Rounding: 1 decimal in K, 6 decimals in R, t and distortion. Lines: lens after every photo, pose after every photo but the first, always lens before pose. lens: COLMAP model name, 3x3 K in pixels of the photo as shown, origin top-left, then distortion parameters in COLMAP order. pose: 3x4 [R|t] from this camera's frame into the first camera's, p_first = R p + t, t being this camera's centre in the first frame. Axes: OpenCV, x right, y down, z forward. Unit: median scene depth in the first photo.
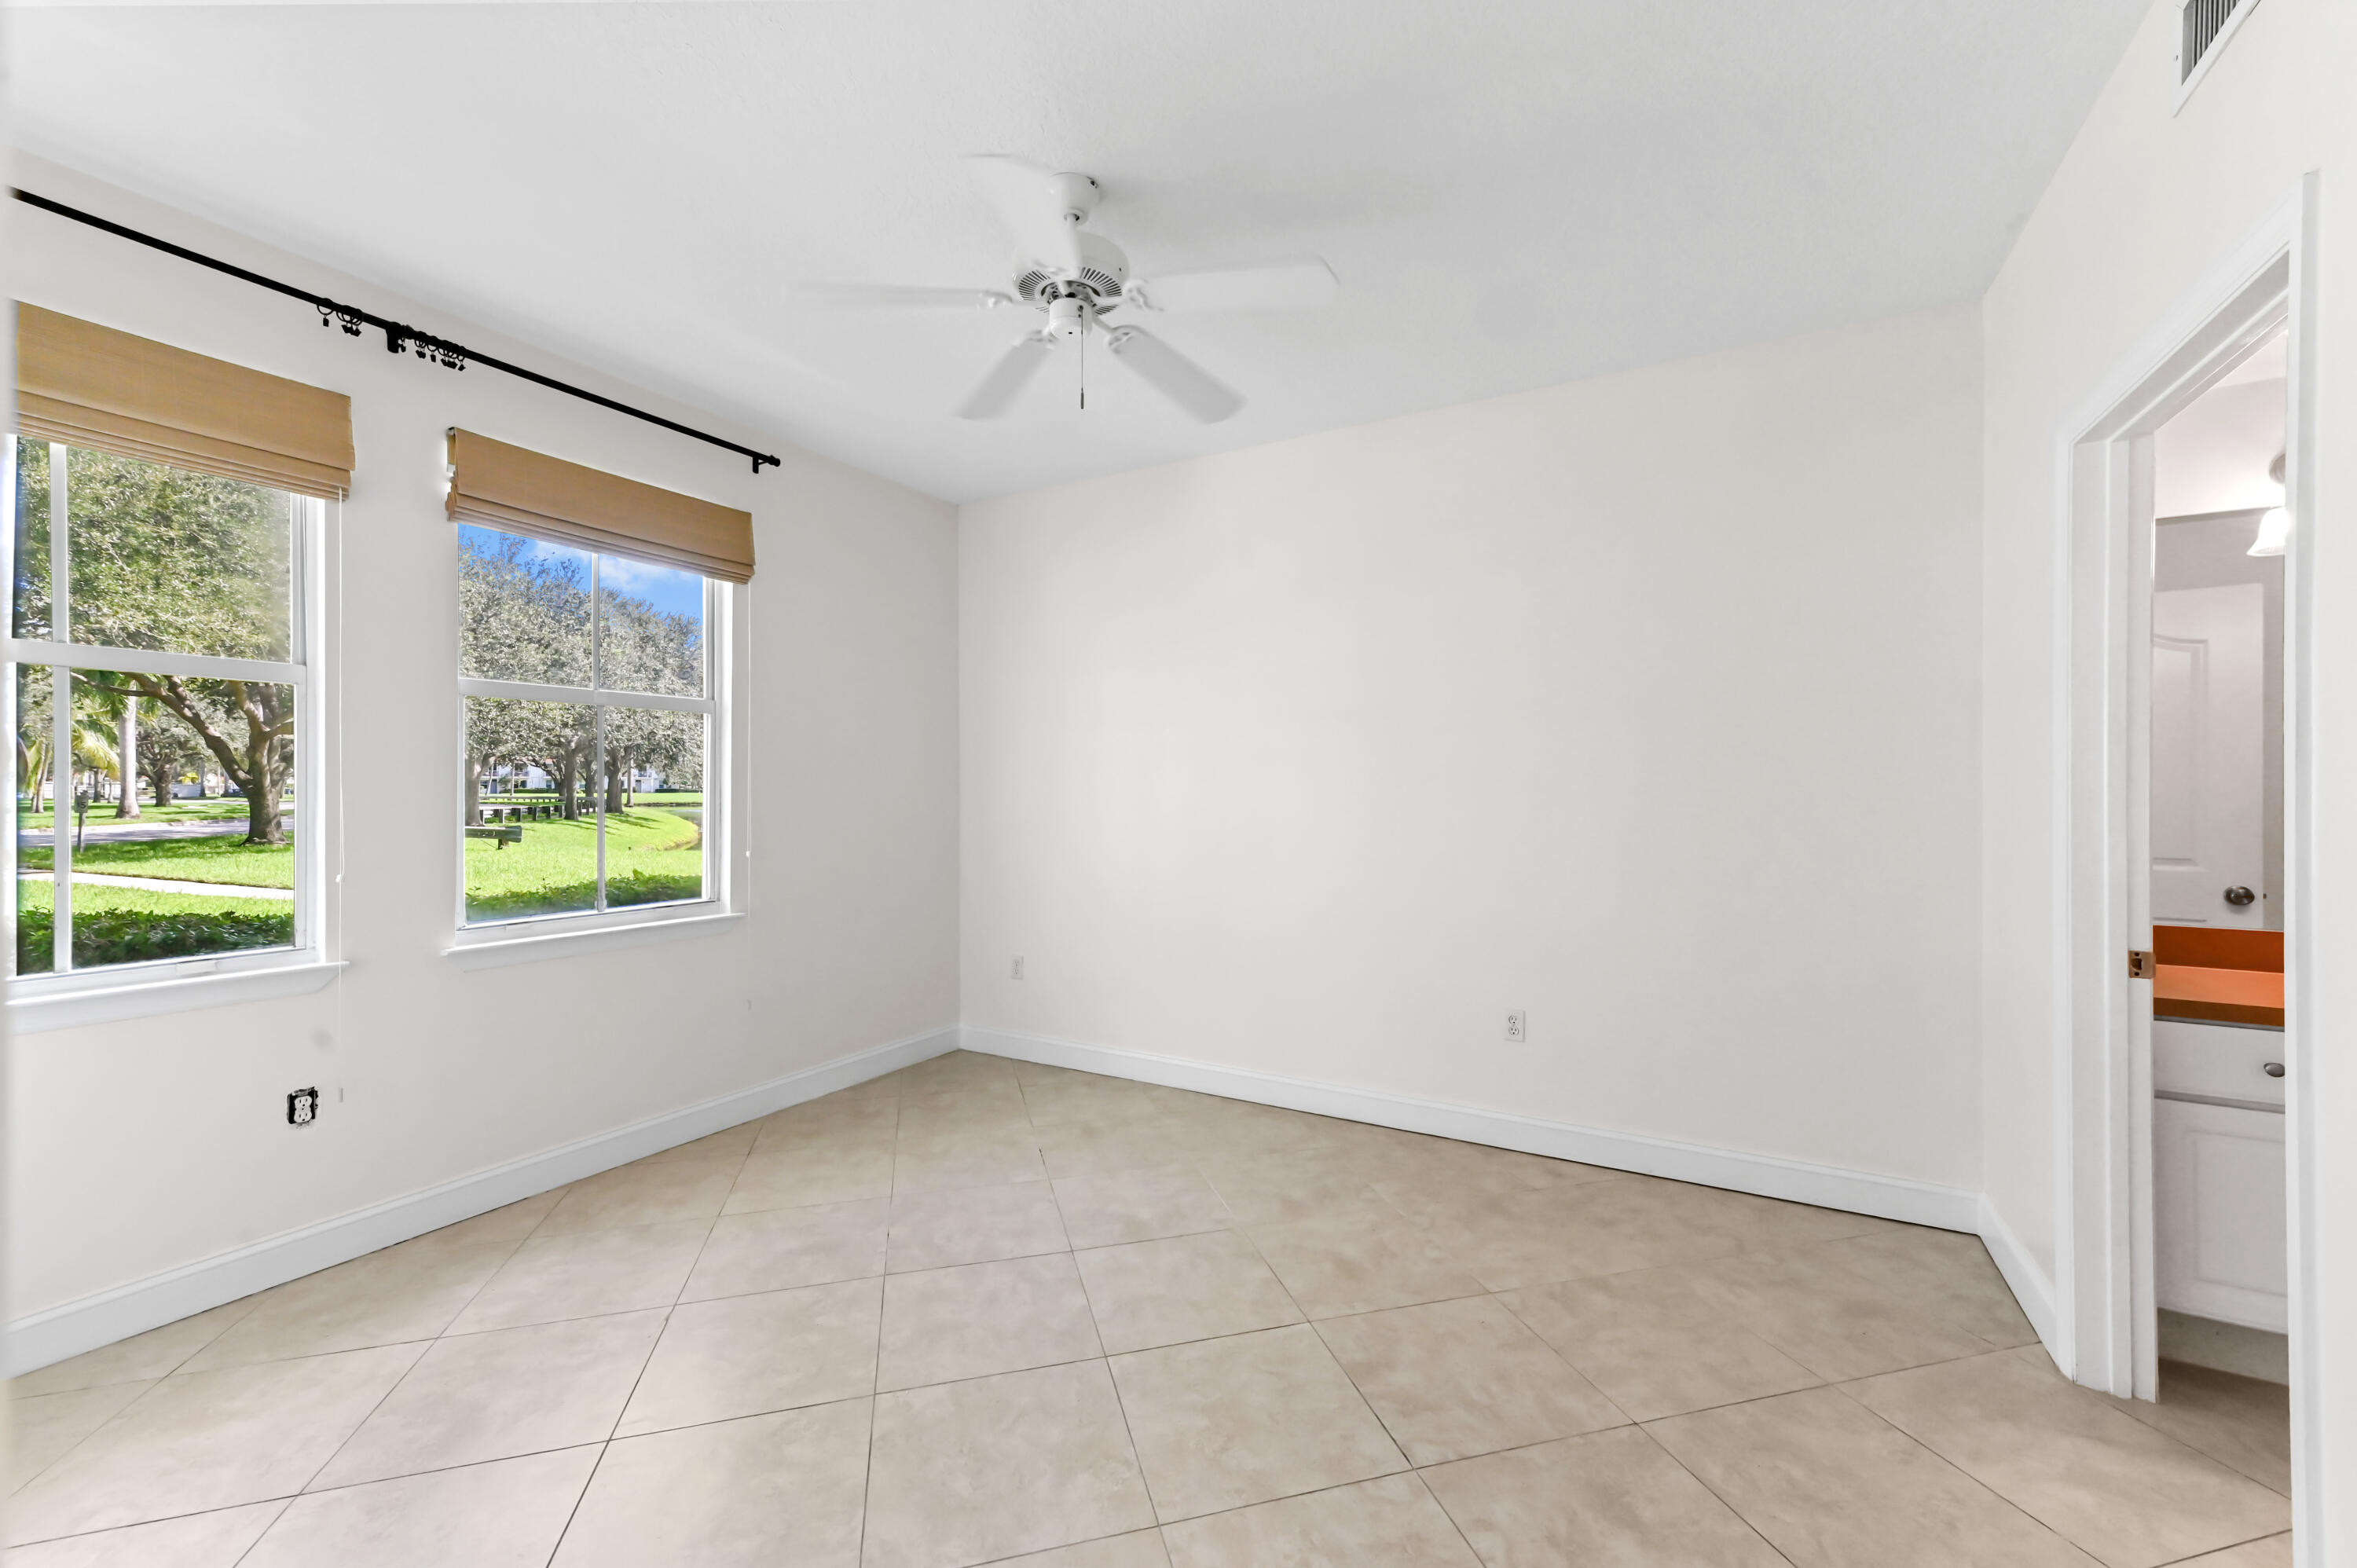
lens RADIAL K [[940.9, 0, 1194.1], [0, 940.9, 788.1], [0, 0, 1]] dist [0.017813, -0.000227]
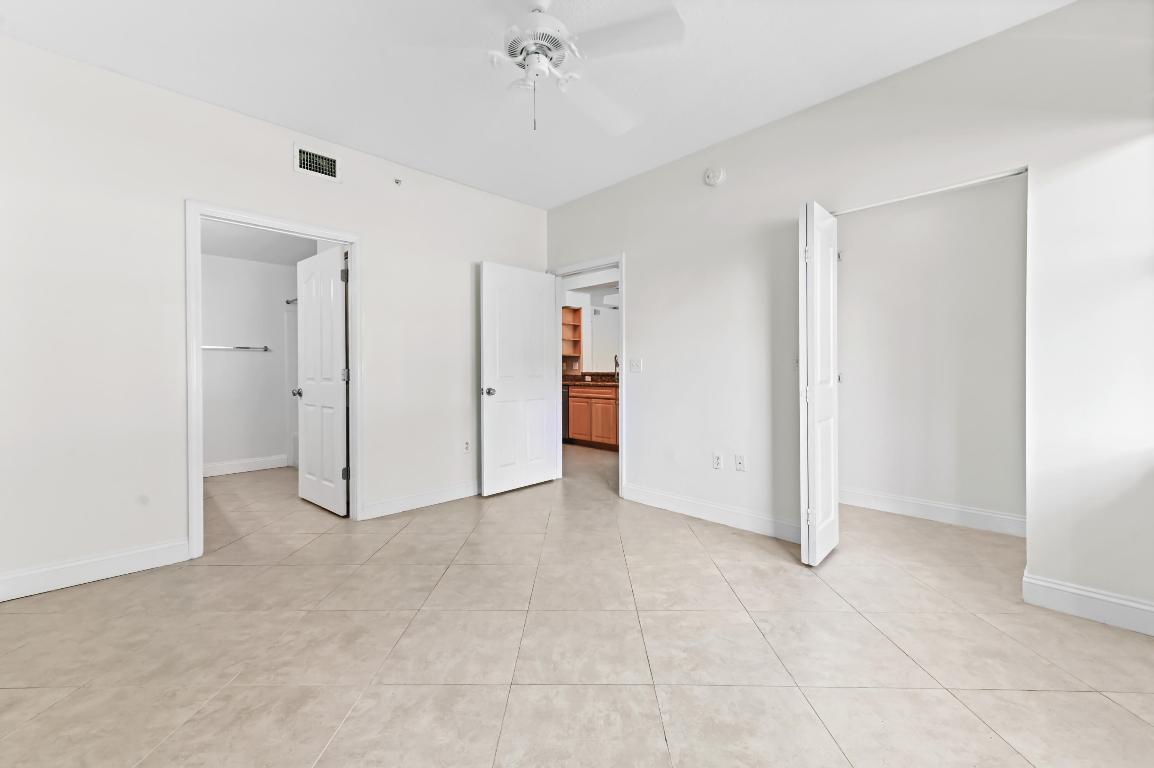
lens RADIAL K [[455.9, 0, 576.6], [0, 455.9, 379.1], [0, 0, 1]] dist [0.013171, 0.000204]
pose [[-0.957276, -0.000046, 0.289175, -0.410557], [0.006189, 0.999768, 0.020646, 0.079119], [-0.289109, 0.021554, -0.957054, 1.640686]]
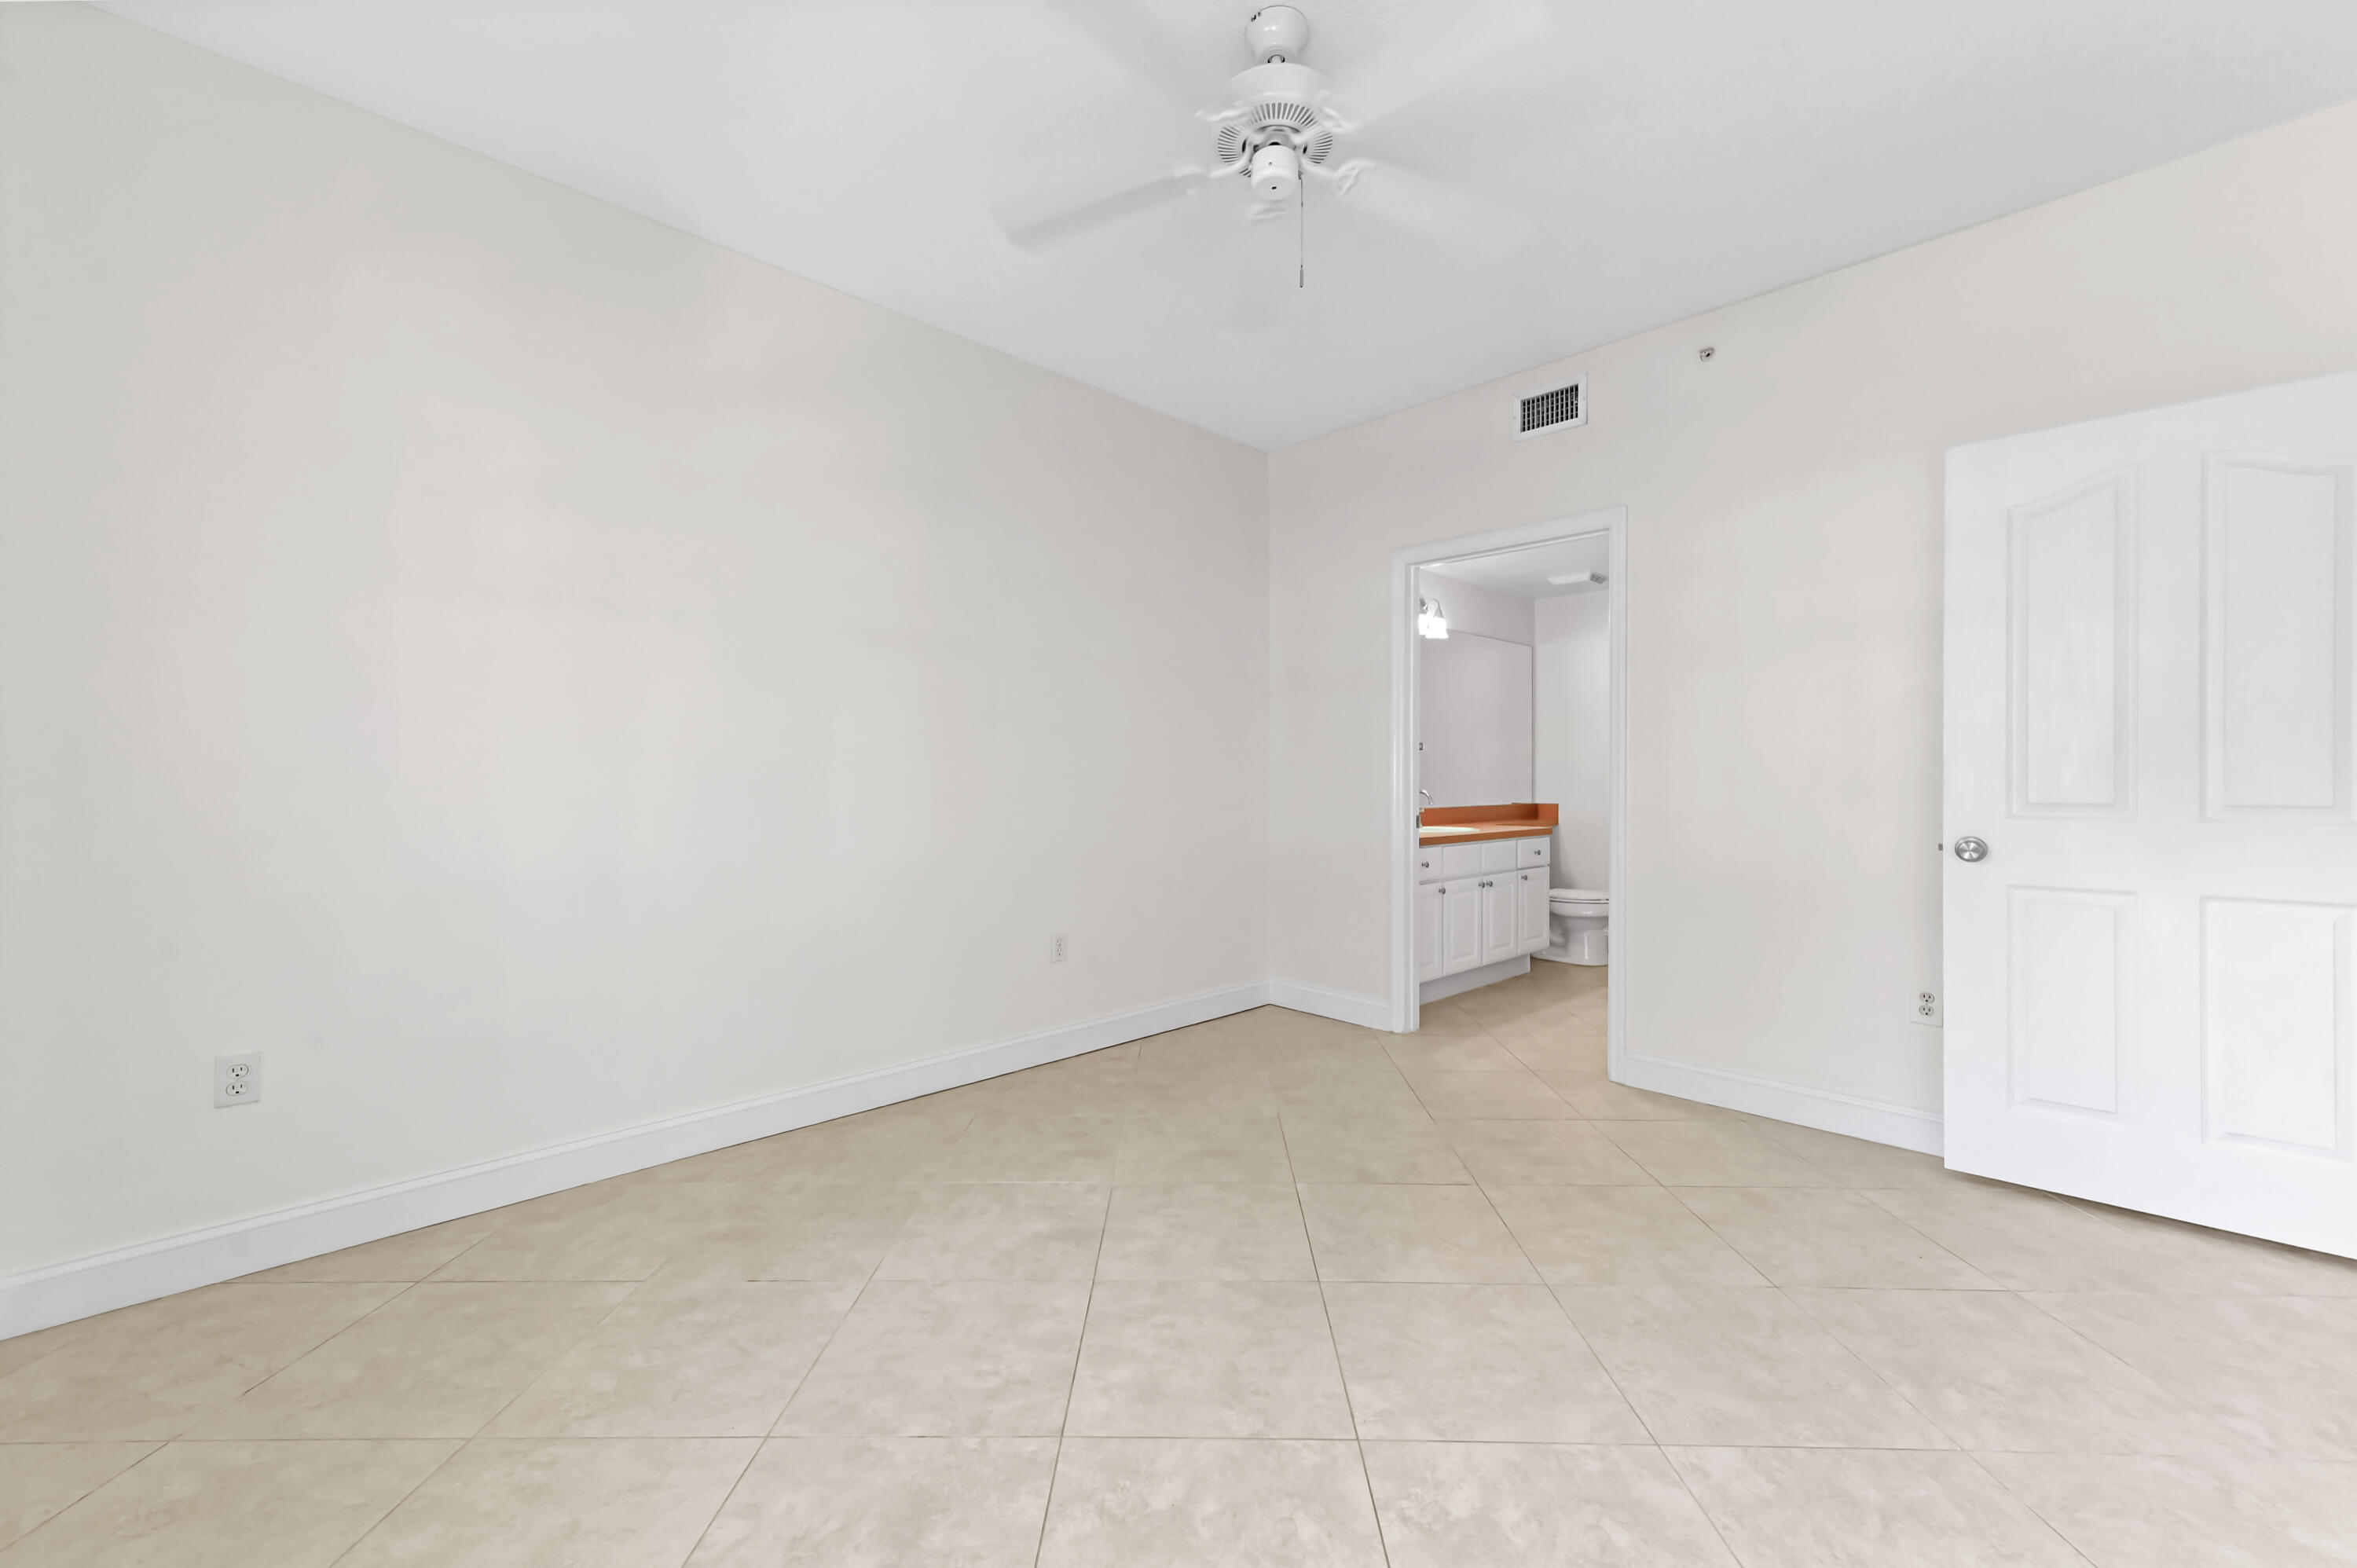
lens RADIAL K [[940.9, 0, 1194.1], [0, 940.9, 788.1], [0, 0, 1]] dist [0.017813, -0.000227]
pose [[0.271826, -0.009872, 0.962296, -0.915029], [-0.000393, 0.999946, 0.010369, 0.074981], [-0.962346, -0.003197, 0.271807, 0.749470]]
